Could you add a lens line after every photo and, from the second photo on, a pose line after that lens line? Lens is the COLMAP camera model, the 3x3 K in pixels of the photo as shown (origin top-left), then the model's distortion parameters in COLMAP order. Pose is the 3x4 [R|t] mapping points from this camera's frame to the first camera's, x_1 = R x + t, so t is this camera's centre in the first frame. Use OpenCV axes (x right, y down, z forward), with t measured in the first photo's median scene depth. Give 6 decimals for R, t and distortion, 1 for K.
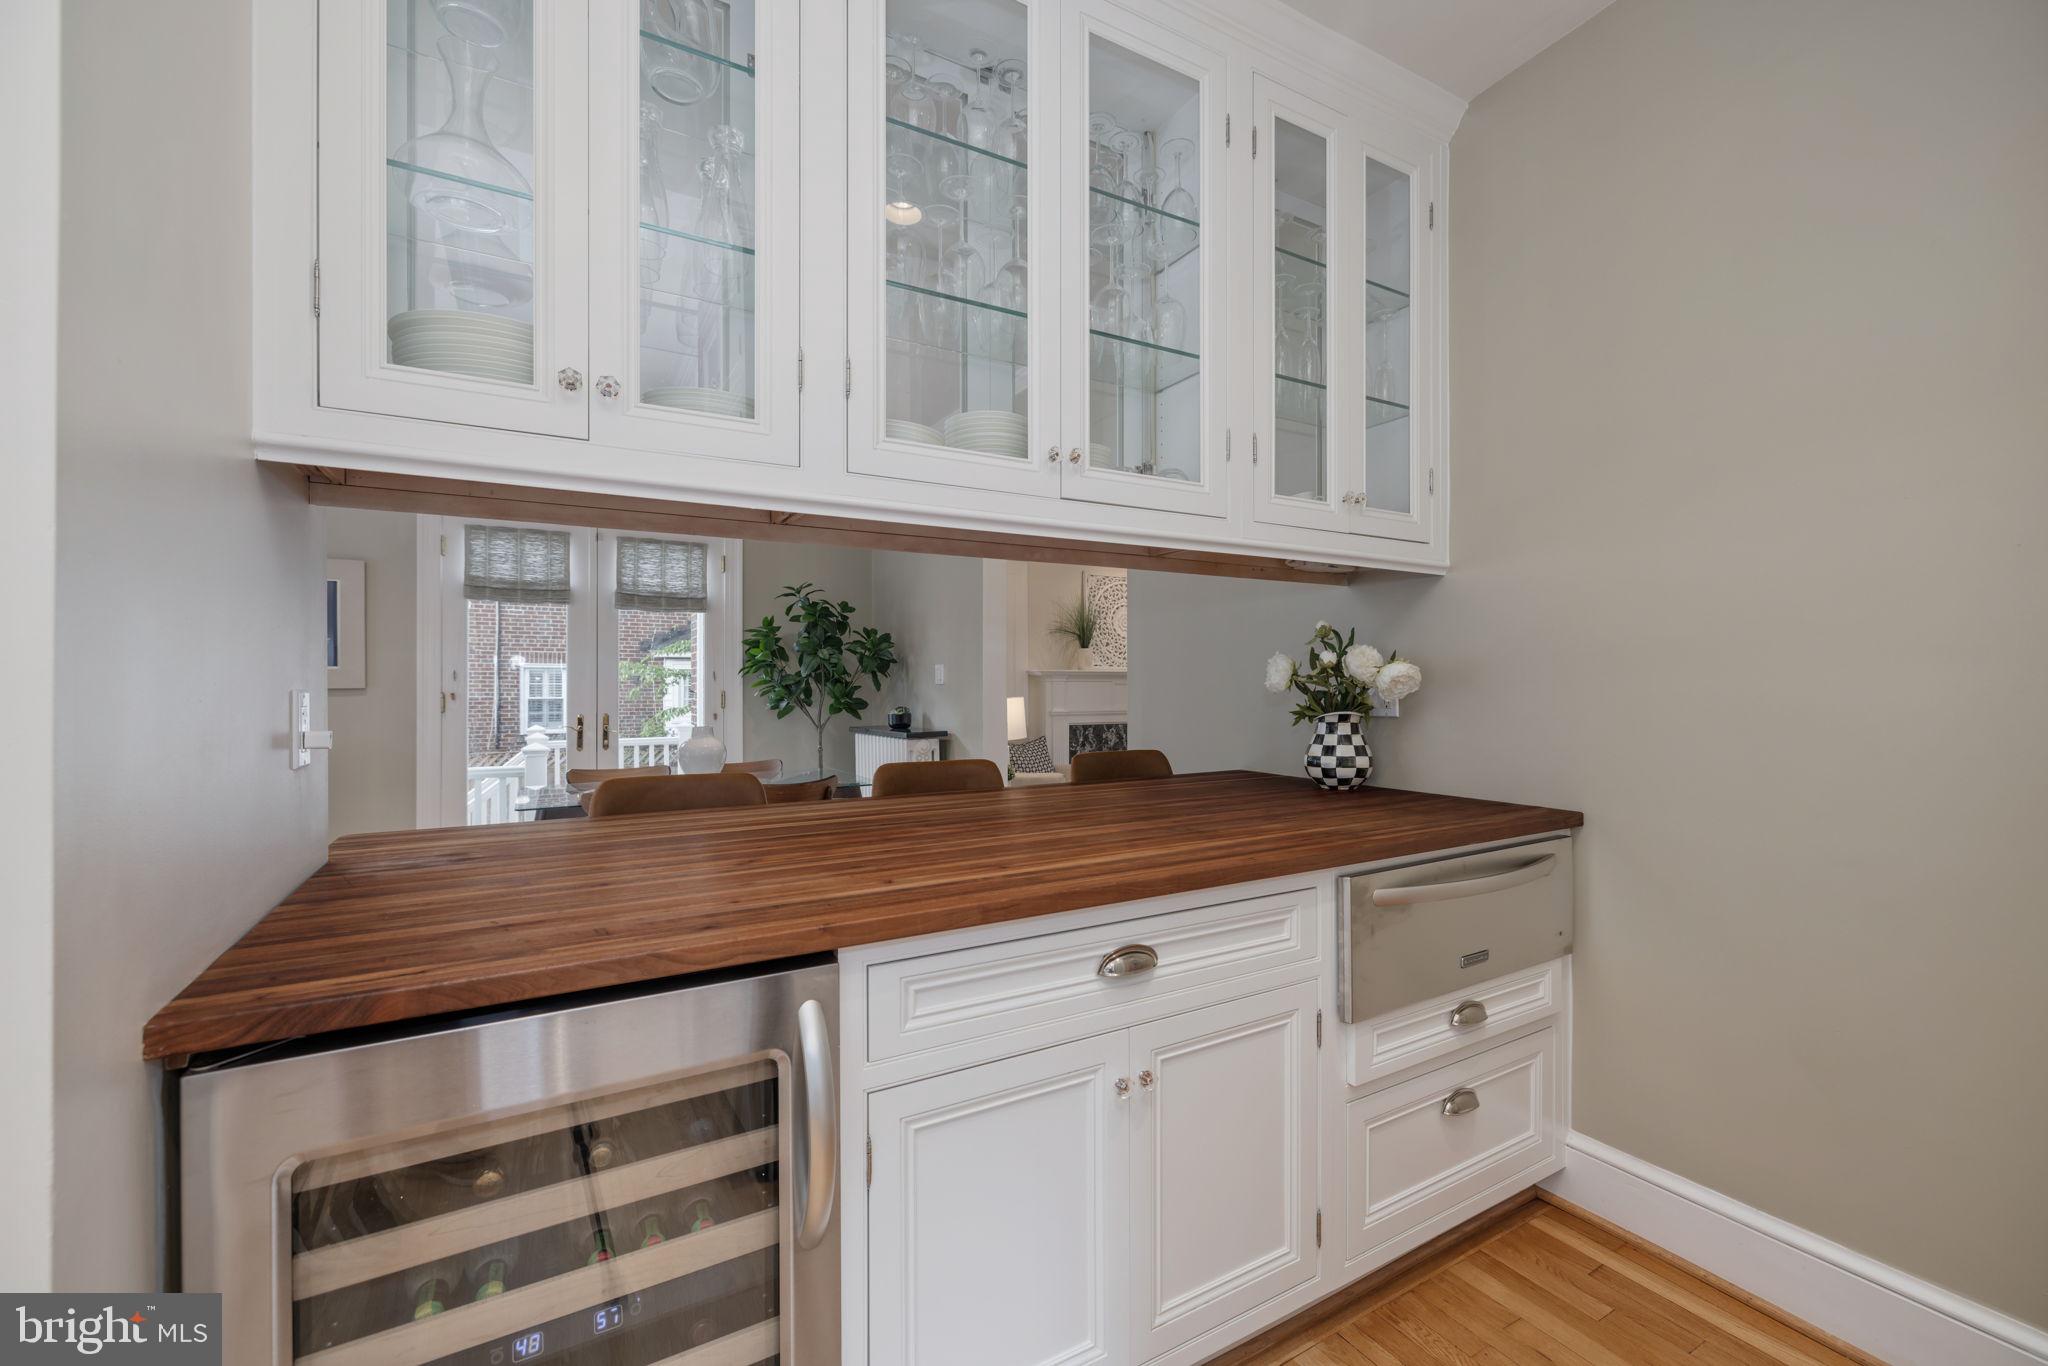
lens RADIAL K [[851.6, 0, 1028.2], [0, 851.6, 681.2], [0, 0, 1]] dist [0.001428, -0.000522]
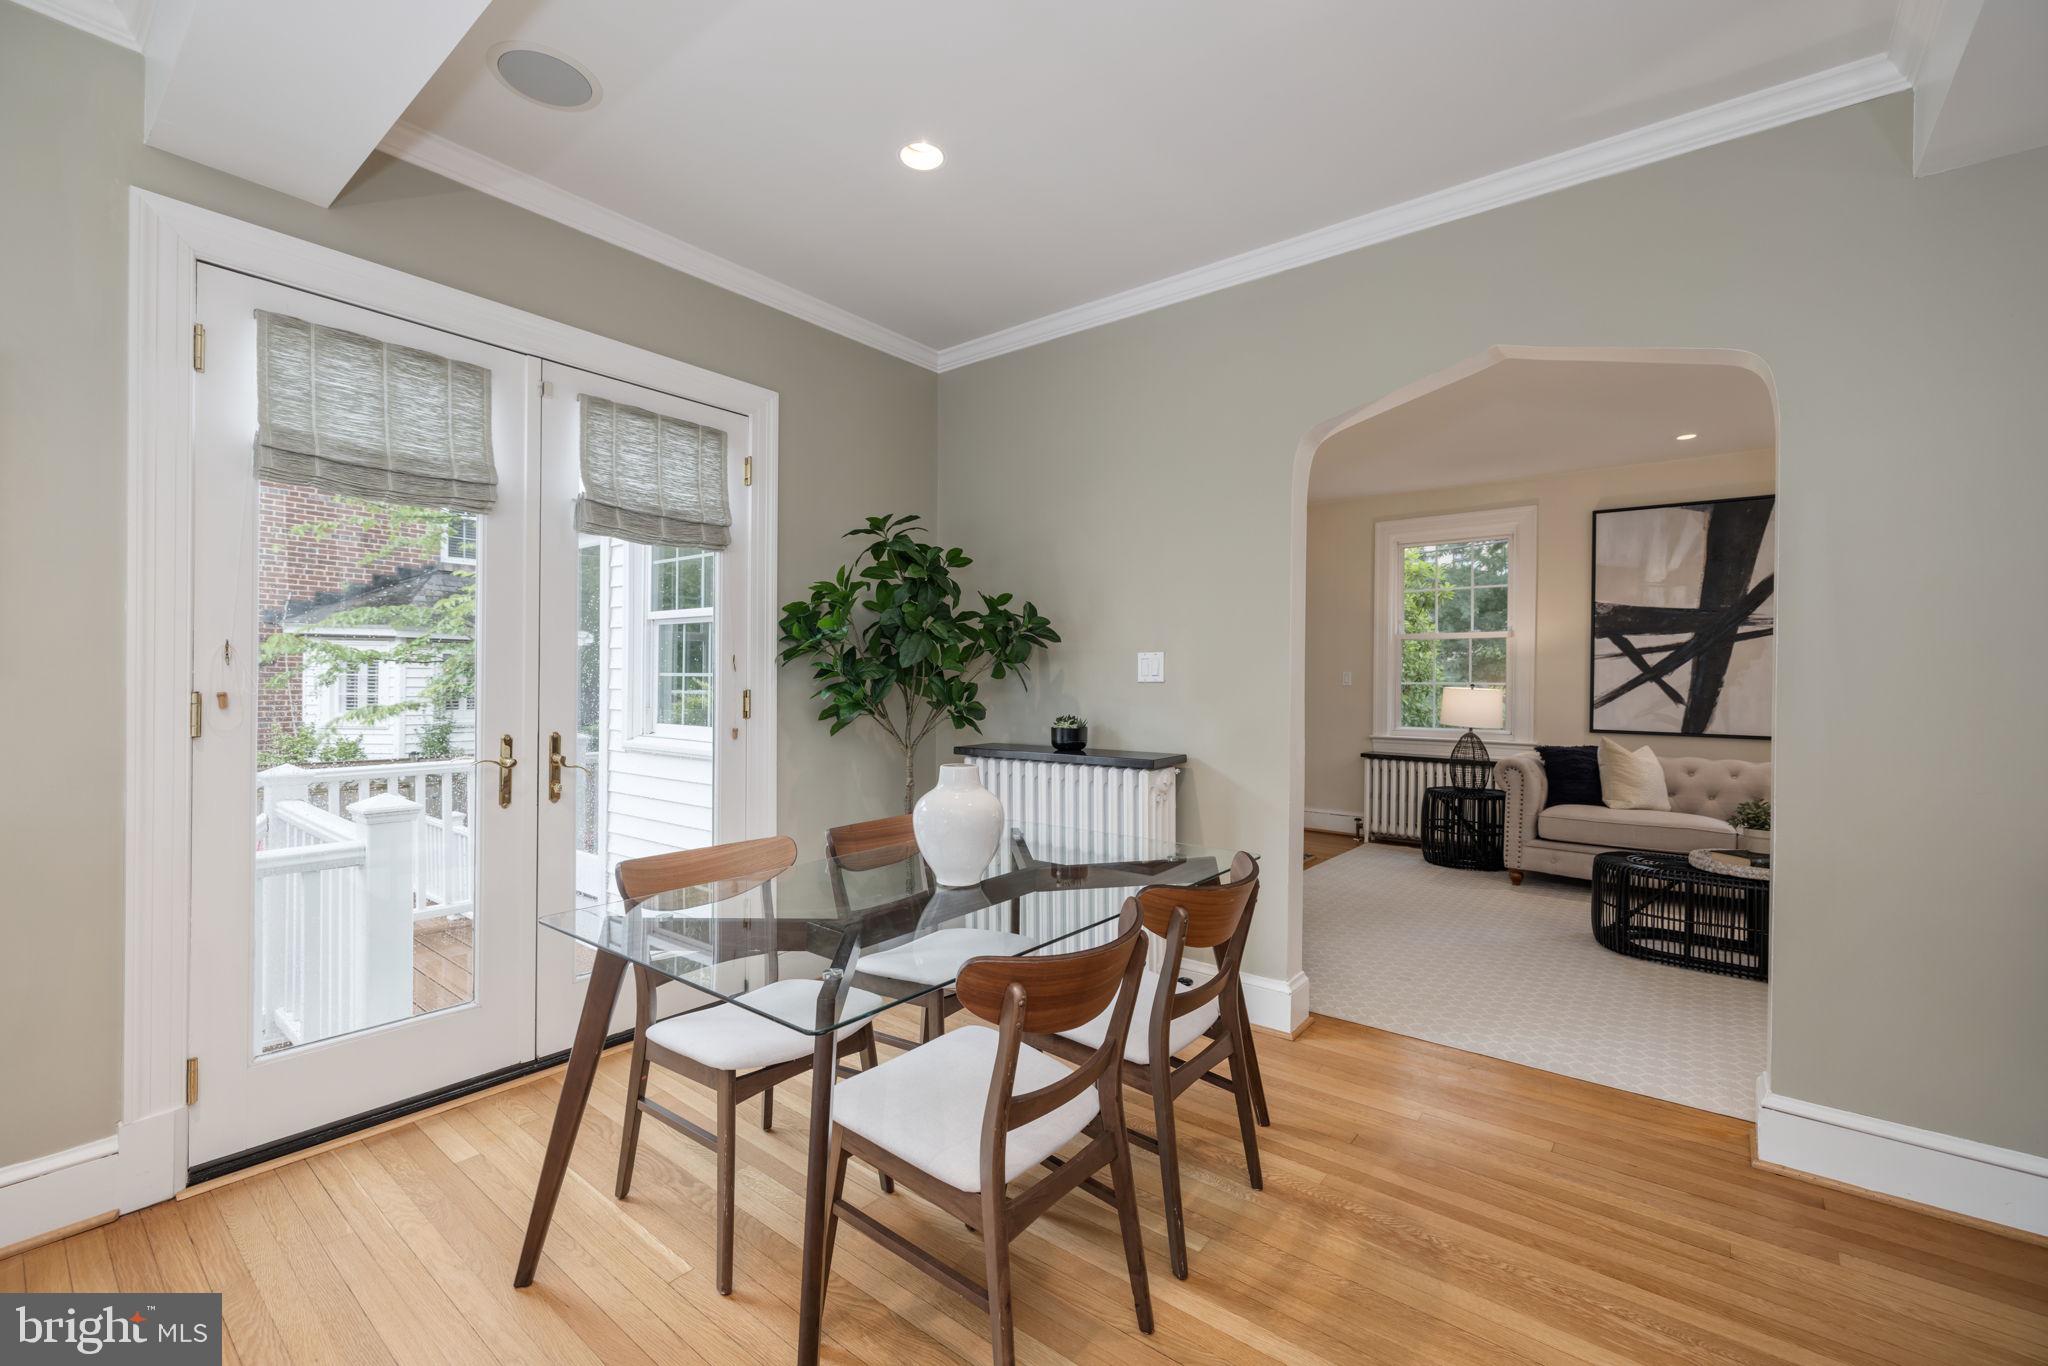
lens RADIAL K [[851.6, 0, 1028.2], [0, 851.6, 681.2], [0, 0, 1]] dist [0.001428, -0.000522]
pose [[0.932826, 0.006249, 0.360273, -0.414611], [-0.006088, 0.999980, -0.001581, 0.005940], [-0.360276, -0.000718, 0.932845, 0.413536]]
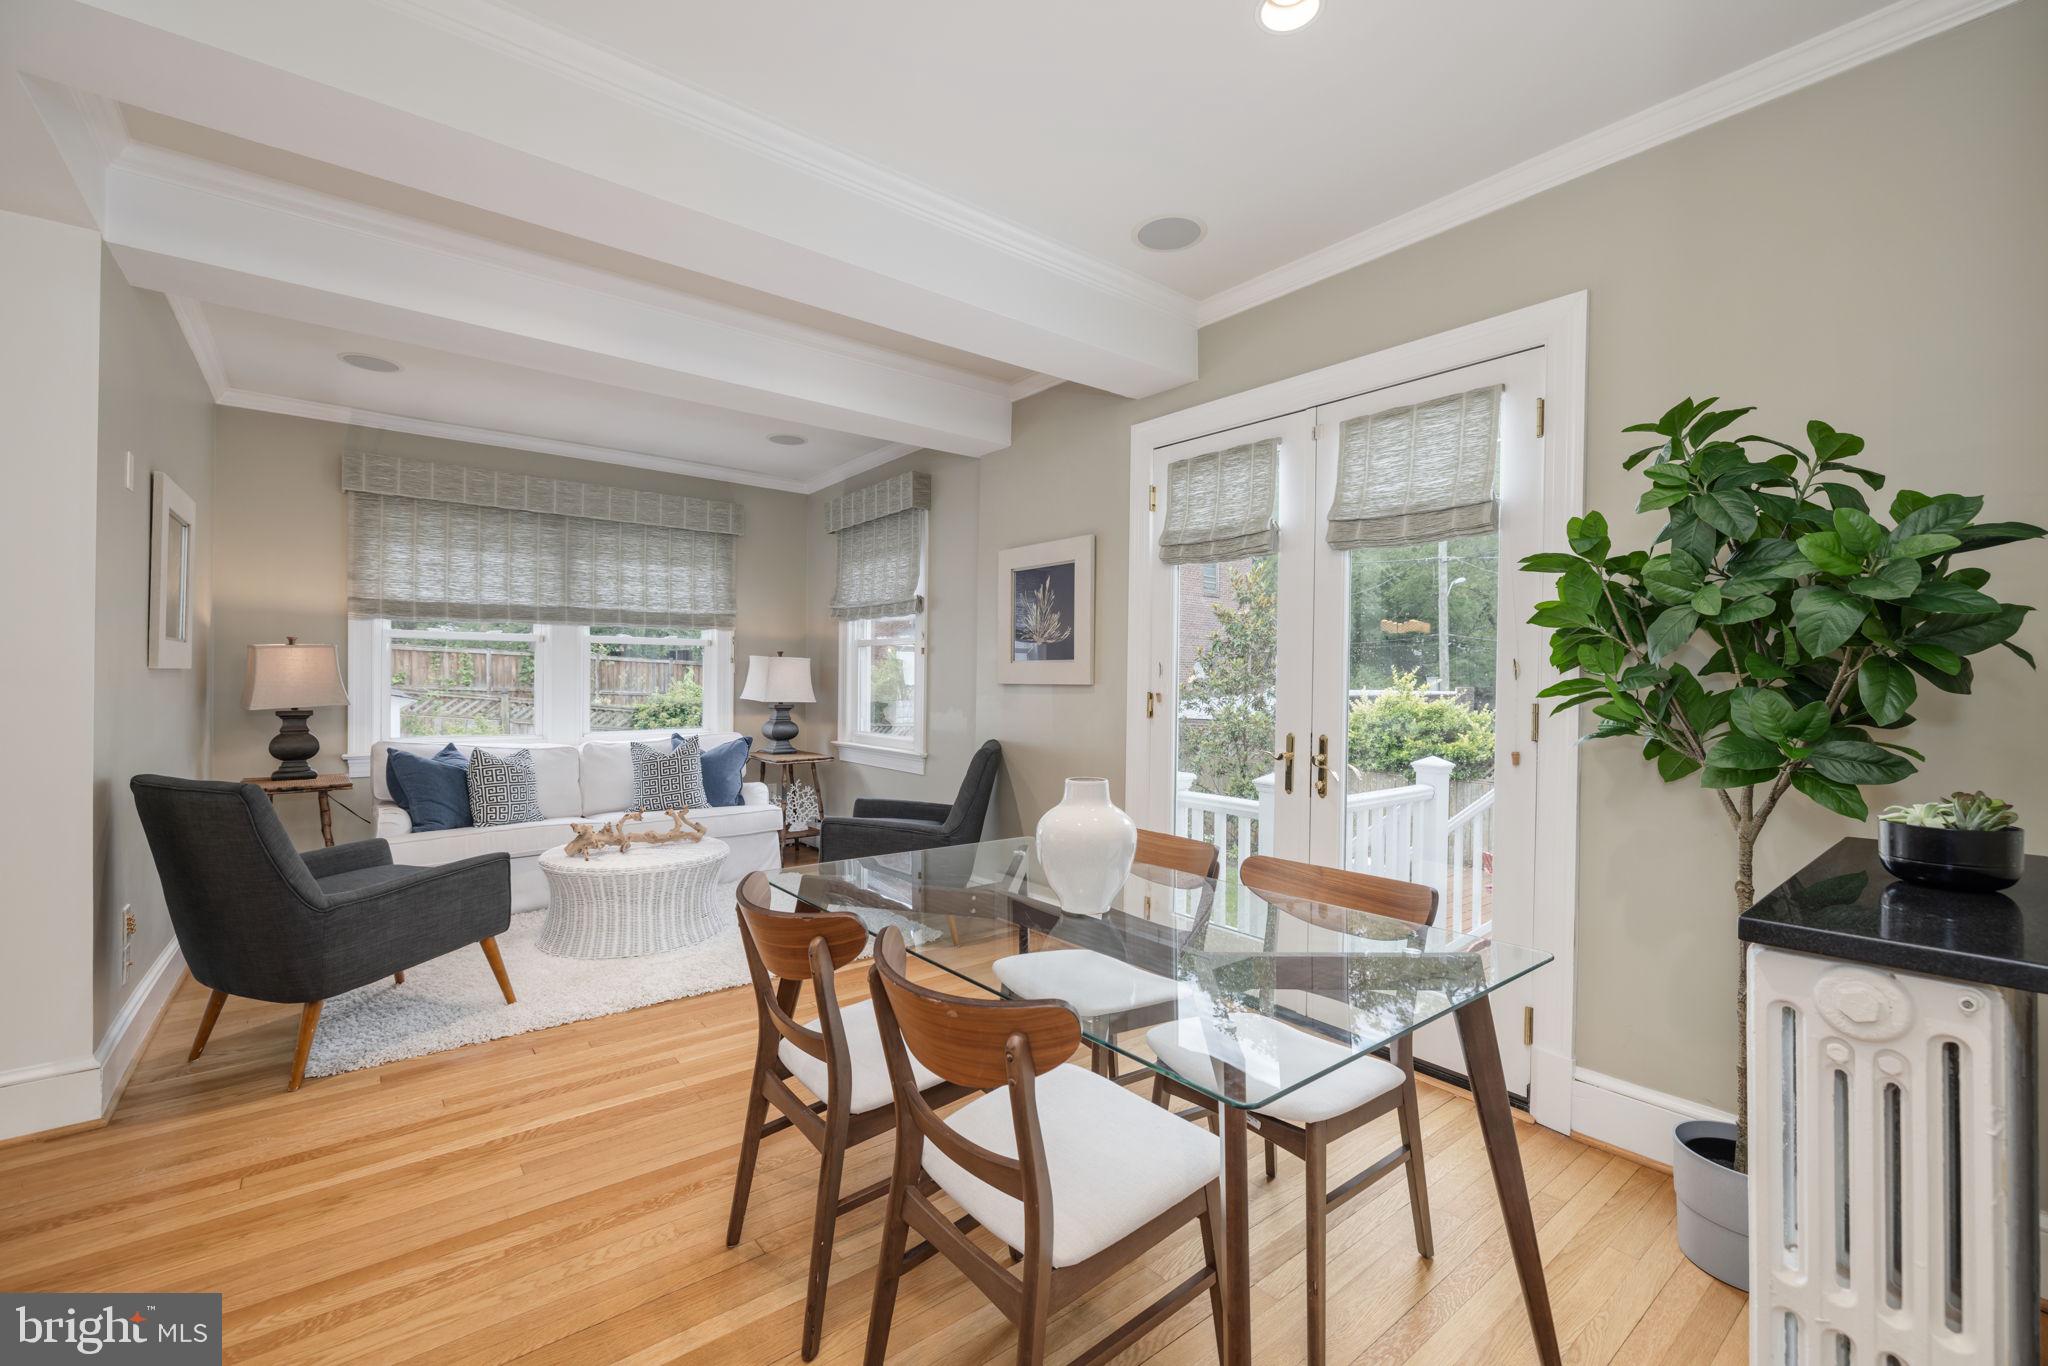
lens RADIAL K [[851.6, 0, 1028.2], [0, 851.6, 681.2], [0, 0, 1]] dist [0.001428, -0.000522]
pose [[0.148423, 0.007836, -0.988893, 0.046103], [-0.012356, 0.999905, 0.006069, 0.000498], [0.988847, 0.011318, 0.148505, 0.716373]]
